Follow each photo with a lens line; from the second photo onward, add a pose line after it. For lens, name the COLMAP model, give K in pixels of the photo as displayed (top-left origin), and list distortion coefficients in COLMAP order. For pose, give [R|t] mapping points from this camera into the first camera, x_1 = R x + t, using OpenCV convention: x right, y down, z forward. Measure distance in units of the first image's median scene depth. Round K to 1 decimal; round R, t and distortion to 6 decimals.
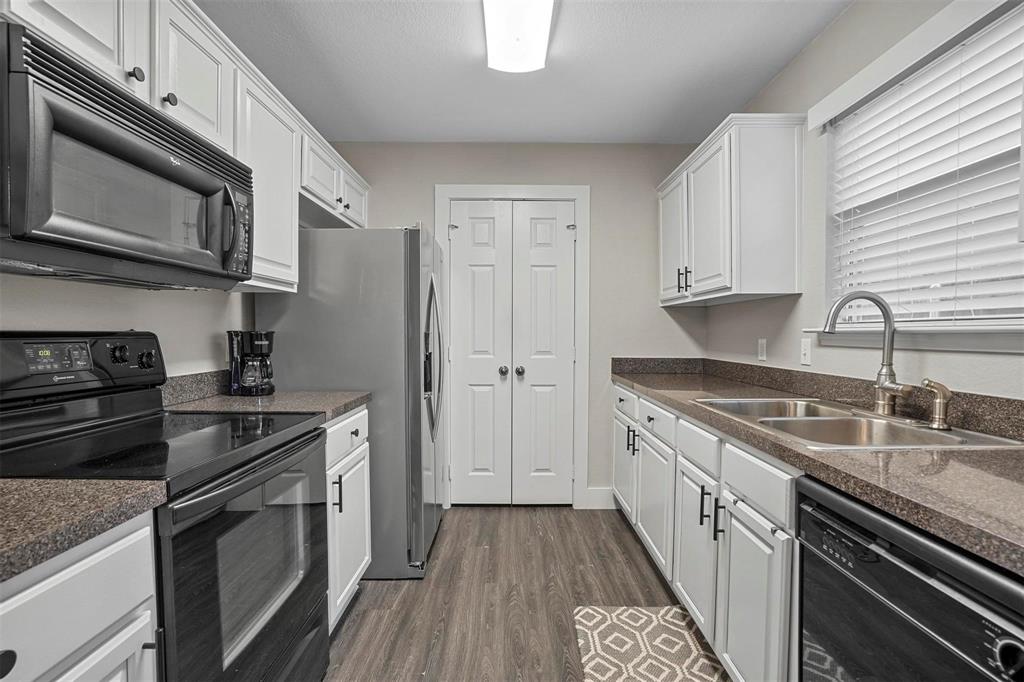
lens RADIAL K [[476.7, 0, 515.1], [0, 476.7, 349.3], [0, 0, 1]] dist [-0.061436, 0.027958]
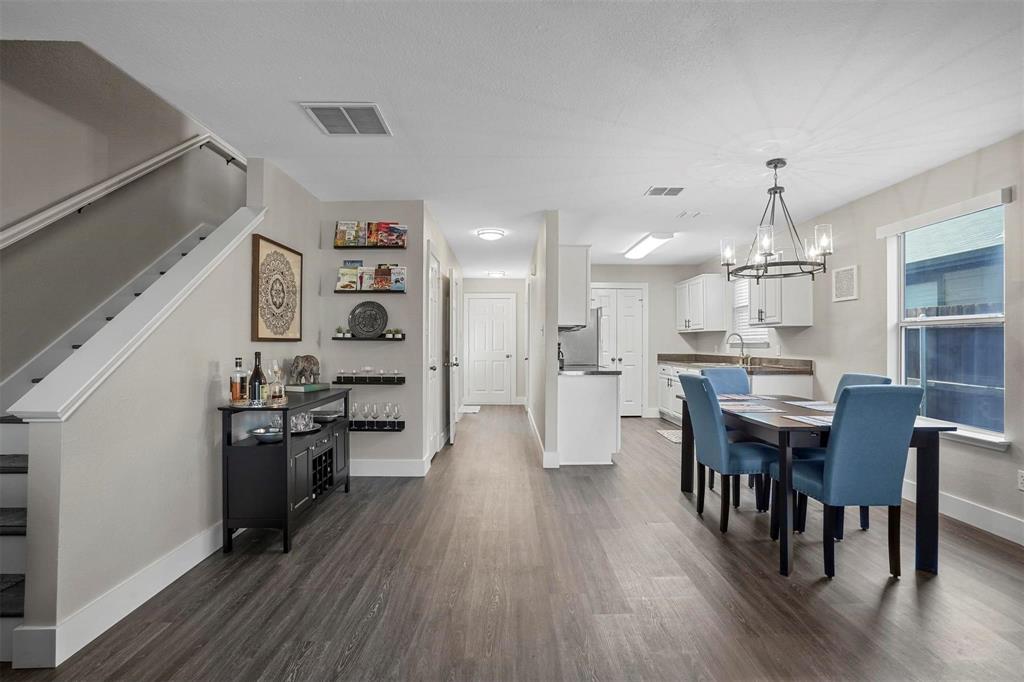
lens RADIAL K [[473.4, 0, 511.6], [0, 473.4, 345.3], [0, 0, 1]] dist [-0.063647, 0.026212]
pose [[1.000000, -0.000556, -0.000310, -0.897286], [0.000546, 0.999502, -0.031537, 0.082265], [0.000327, 0.031537, 0.999503, -2.318891]]
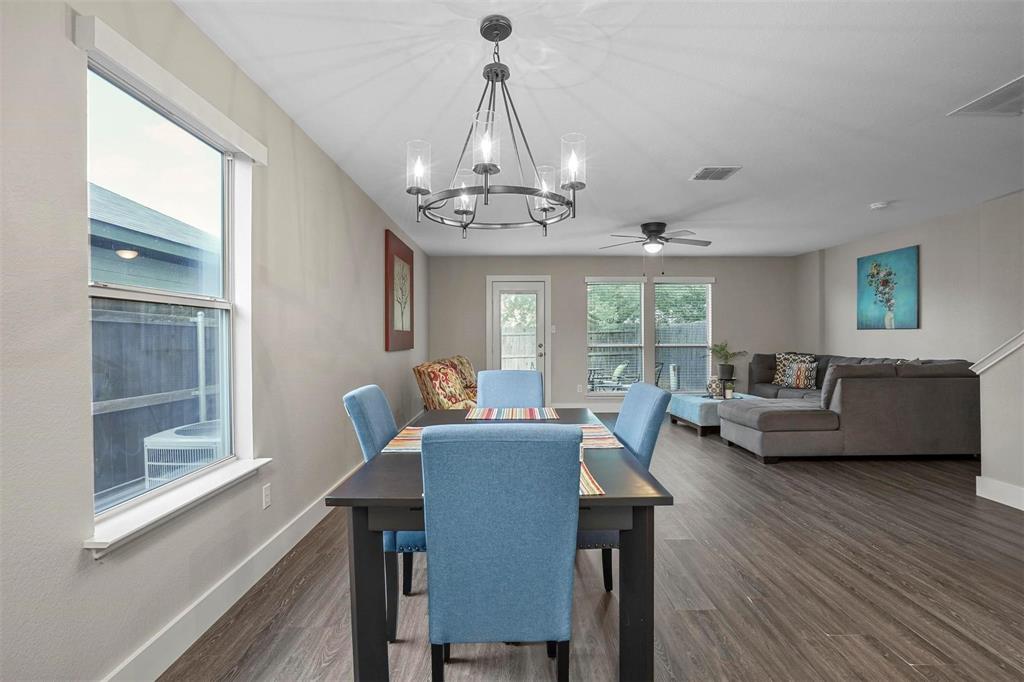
lens RADIAL K [[483.8, 0, 511.6], [0, 483.8, 343.0], [0, 0, 1]] dist [-0.018722, 0.000105]
pose [[-0.999992, 0.003562, 0.001950, 0.023989], [0.003648, 0.998954, 0.045581, -0.013264], [-0.001785, 0.045588, -0.998959, 0.353228]]
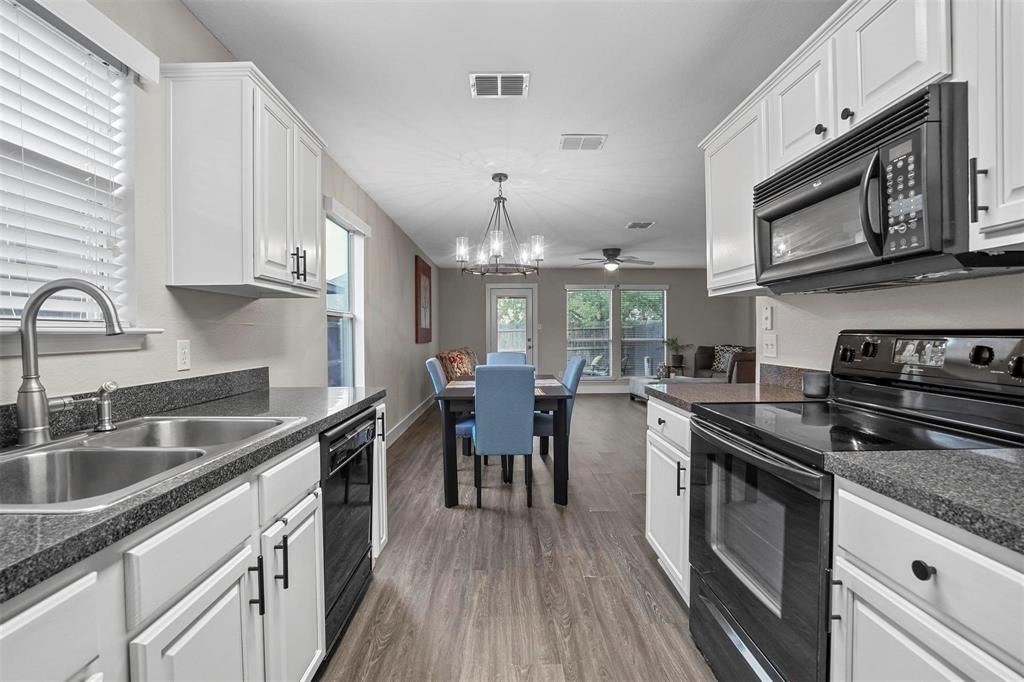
lens RADIAL K [[473.4, 0, 511.6], [0, 473.4, 345.3], [0, 0, 1]] dist [-0.063647, 0.026212]
pose [[-0.999927, 0.004461, -0.011225, 0.032633], [0.003787, 0.998233, 0.059307, -0.045813], [0.011470, 0.059260, -0.998177, 1.353450]]
